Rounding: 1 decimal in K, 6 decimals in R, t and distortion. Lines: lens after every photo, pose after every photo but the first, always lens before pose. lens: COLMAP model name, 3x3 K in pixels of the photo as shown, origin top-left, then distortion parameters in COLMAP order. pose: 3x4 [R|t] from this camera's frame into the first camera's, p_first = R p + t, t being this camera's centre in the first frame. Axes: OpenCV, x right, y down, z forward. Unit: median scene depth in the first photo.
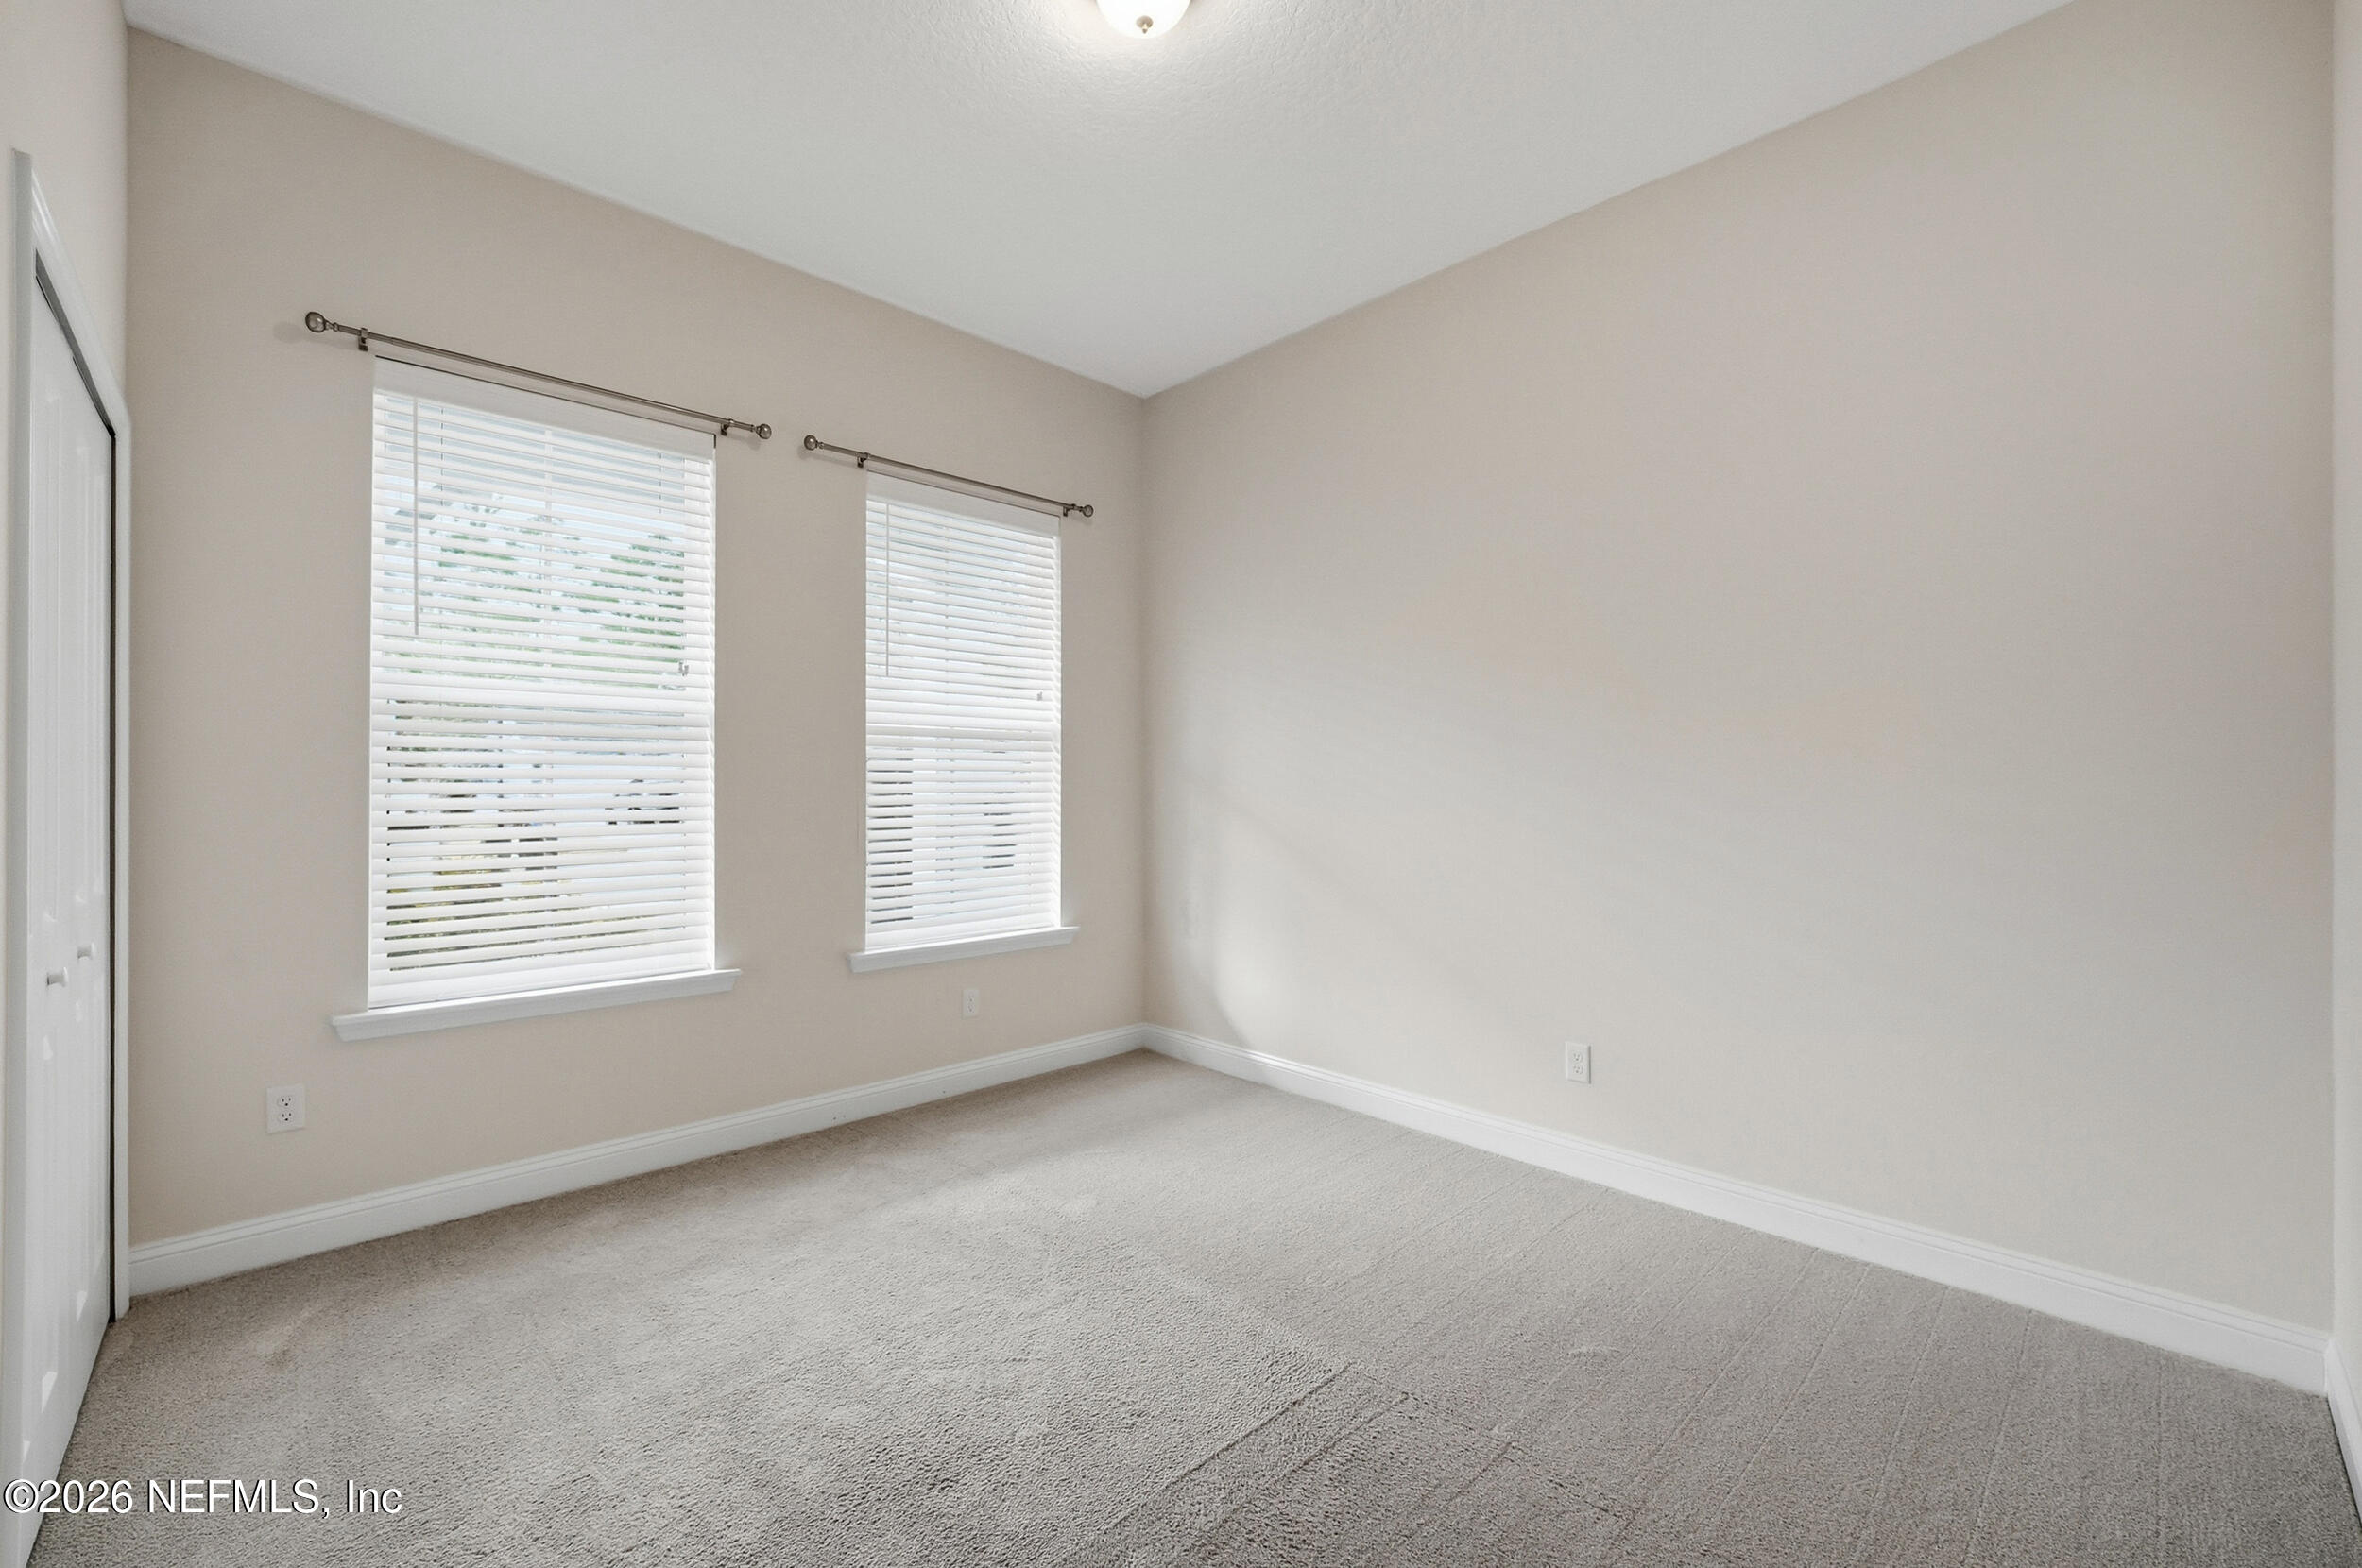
lens RADIAL K [[978.4, 0, 1177.9], [0, 978.4, 784.4], [0, 0, 1]] dist [-0.003945, -0.000029]
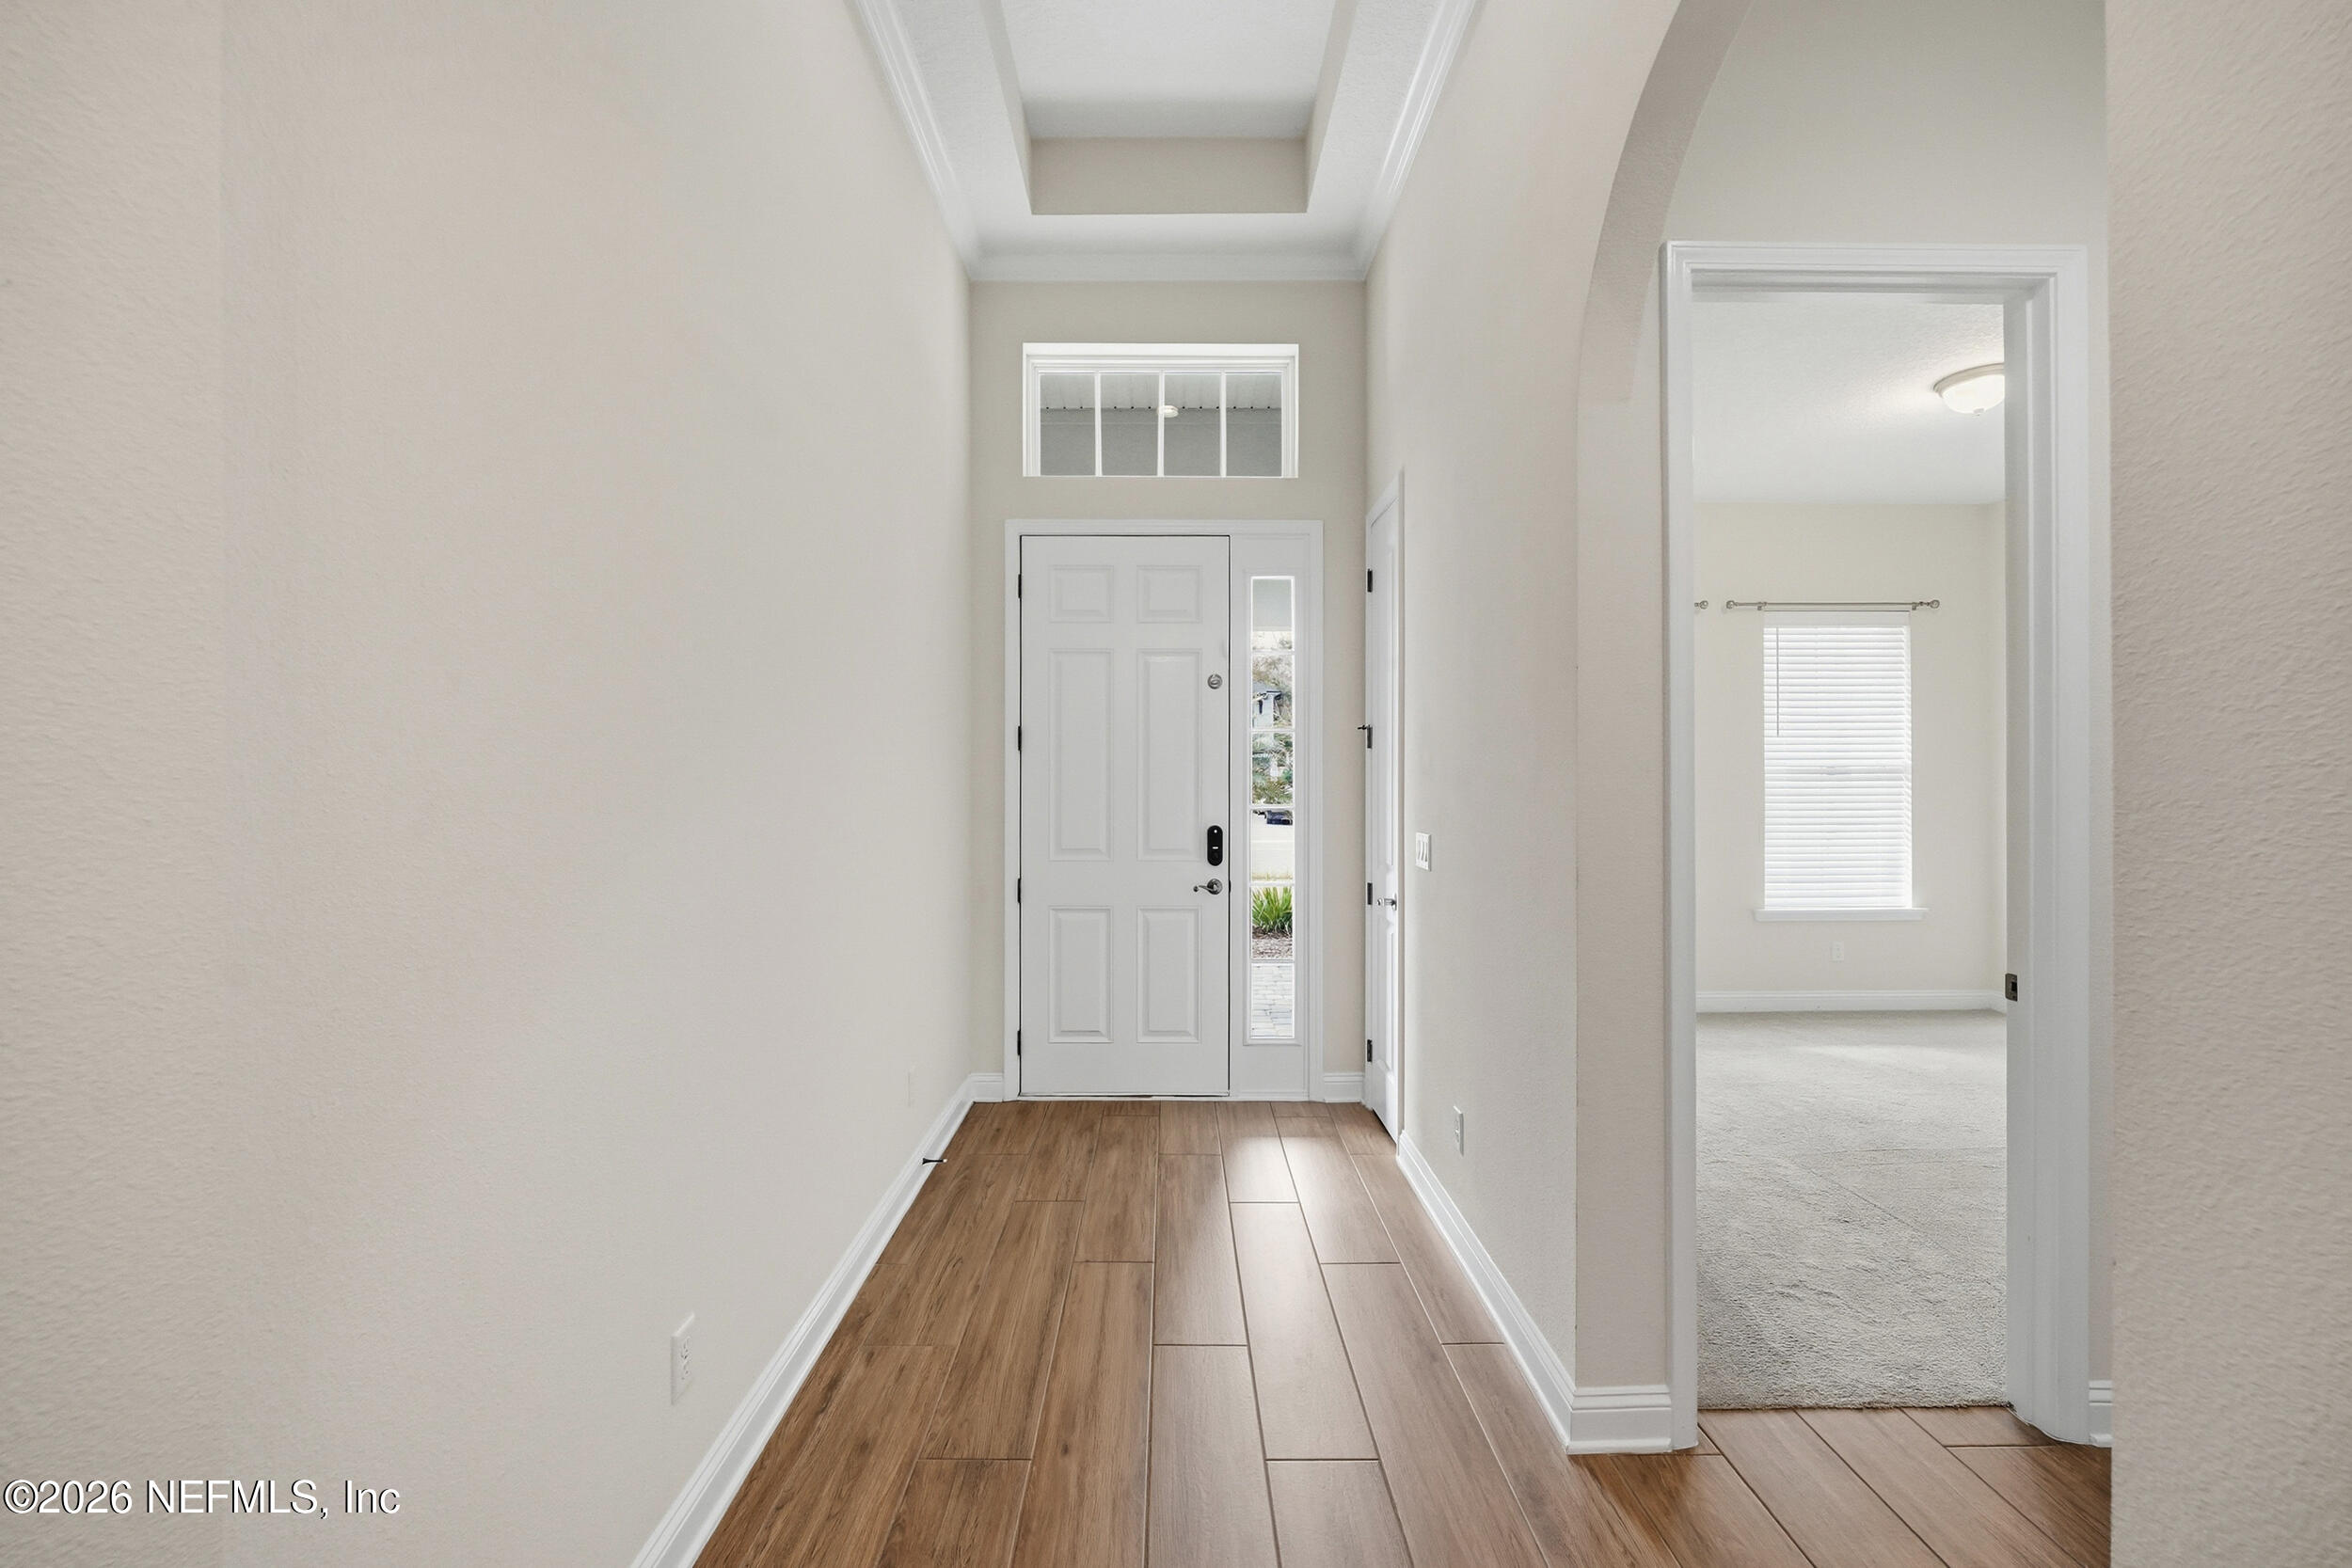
lens RADIAL K [[974.2, 0, 1172.9], [0, 974.2, 784.4], [0, 0, 1]] dist [-0.003945, -0.000029]
pose [[0.736730, -0.003801, -0.676177, 0.043024], [0.002850, 0.999993, -0.002516, -0.029746], [0.676181, -0.000073, 0.736735, -0.761833]]
